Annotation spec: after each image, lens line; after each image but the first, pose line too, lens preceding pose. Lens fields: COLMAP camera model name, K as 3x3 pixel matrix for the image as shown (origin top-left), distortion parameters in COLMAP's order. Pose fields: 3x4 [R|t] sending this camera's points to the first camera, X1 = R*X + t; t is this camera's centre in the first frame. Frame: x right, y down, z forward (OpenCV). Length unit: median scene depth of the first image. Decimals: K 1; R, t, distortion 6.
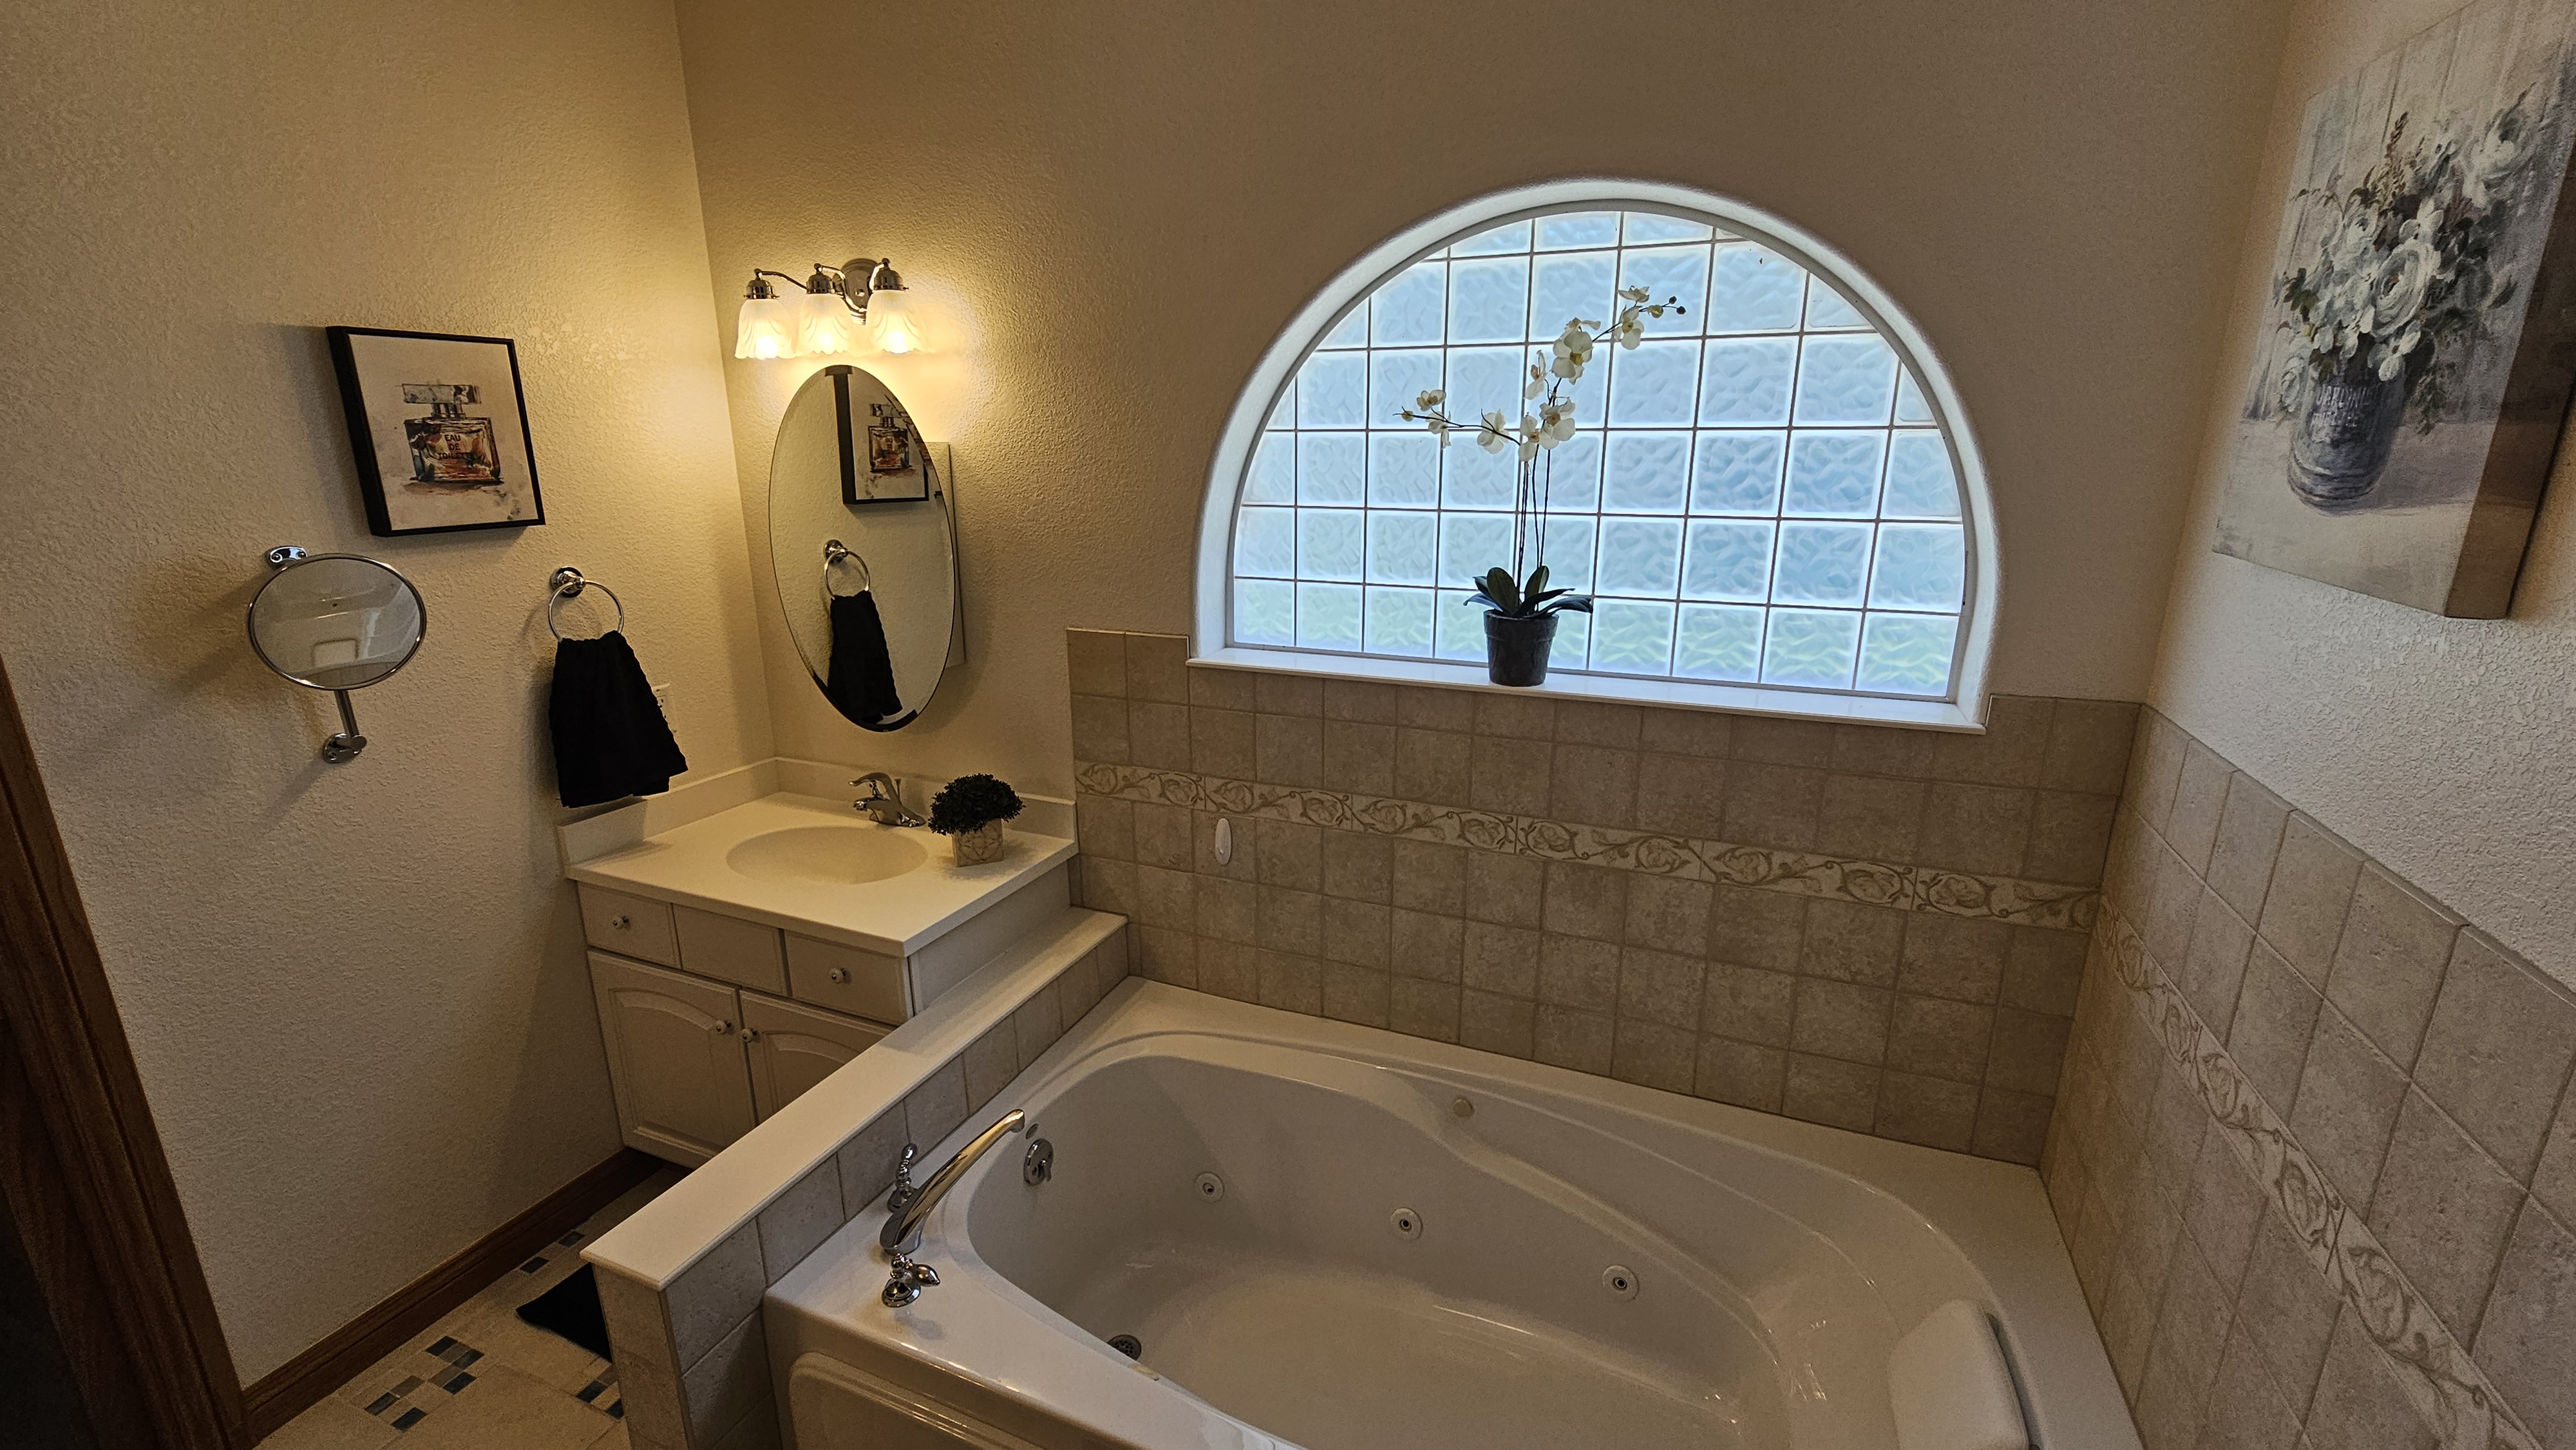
lens RADIAL K [[1050.5, 0, 1282.2], [0, 1050.5, 725.1], [0, 0, 1]] dist [0.001298, -0.000864]
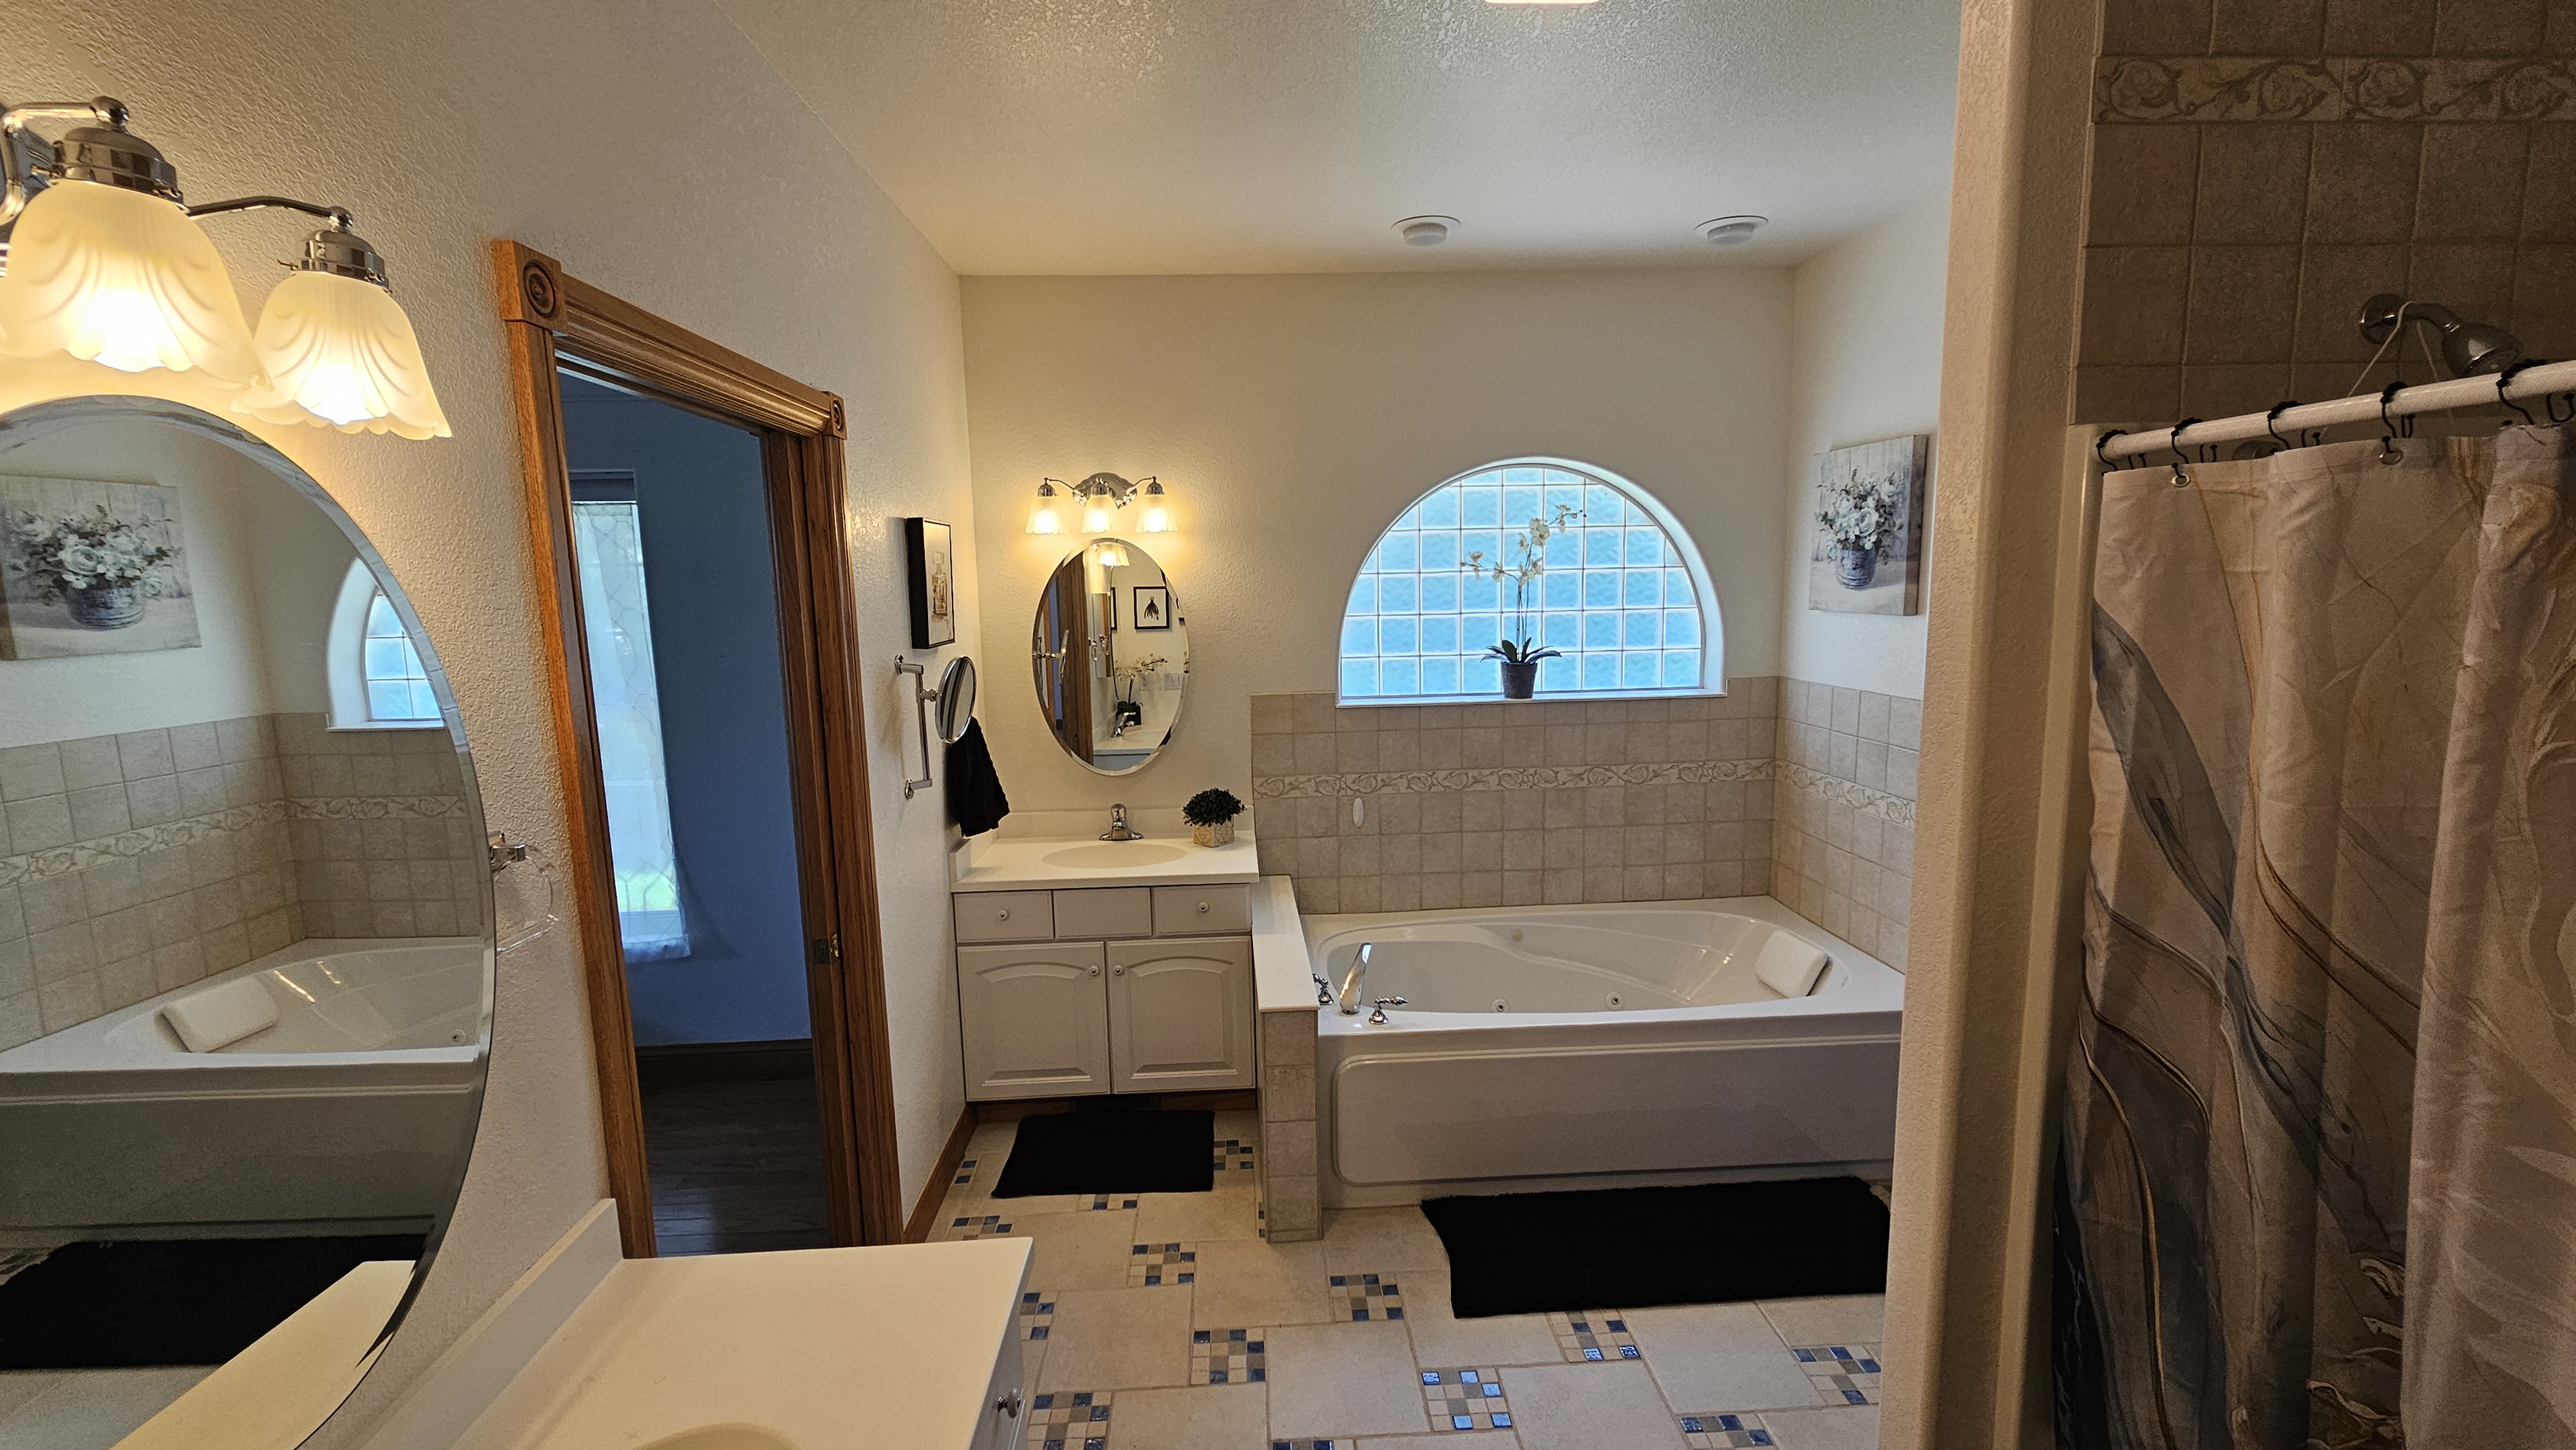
lens RADIAL K [[1050.5, 0, 1267.2], [0, 1050.5, 729.6], [0, 0, 1]] dist [0.001298, -0.000864]
pose [[0.902887, -0.077798, 0.422781, -1.044862], [0.133169, 0.985726, -0.103008, 0.157774], [-0.408732, 0.149306, 0.900359, -0.552482]]
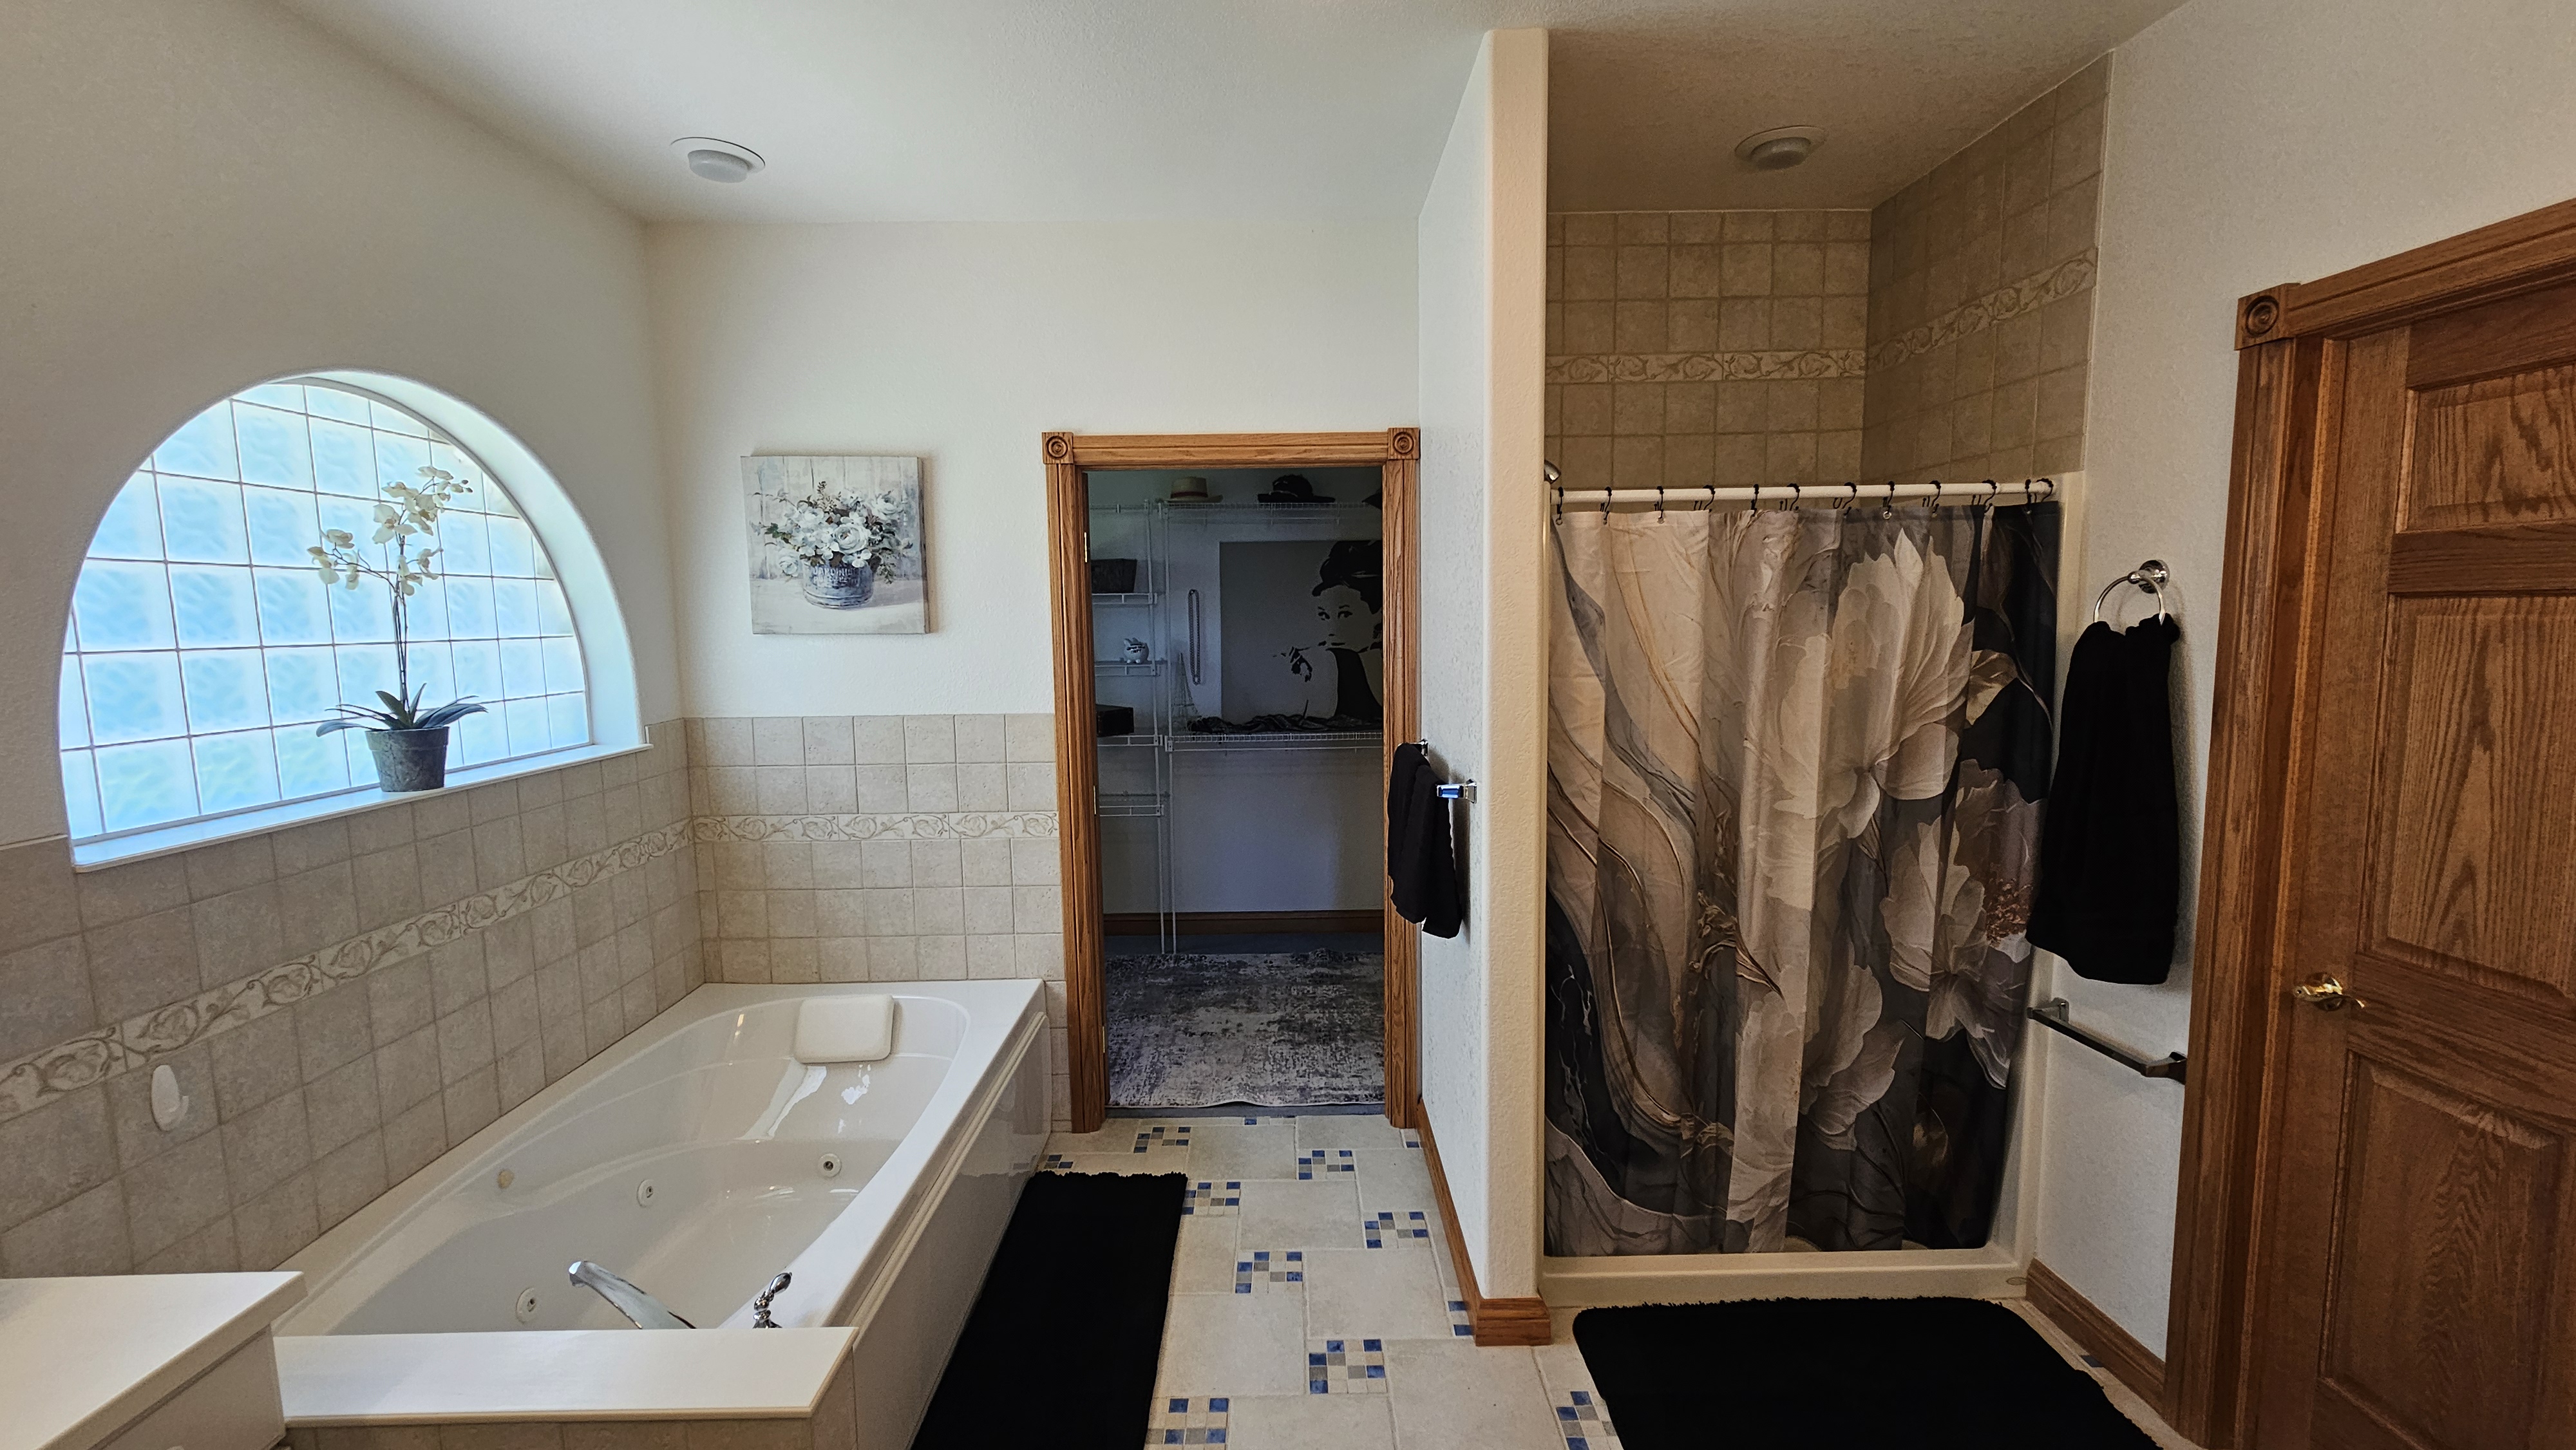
lens RADIAL K [[1050.5, 0, 1294.9], [0, 1050.5, 724.7], [0, 0, 1]] dist [0.001298, -0.000864]
pose [[-0.401401, -0.089653, 0.911504, -1.202467], [0.255037, 0.944896, 0.205249, -0.100403], [-0.879678, 0.314854, -0.356417, 0.574540]]
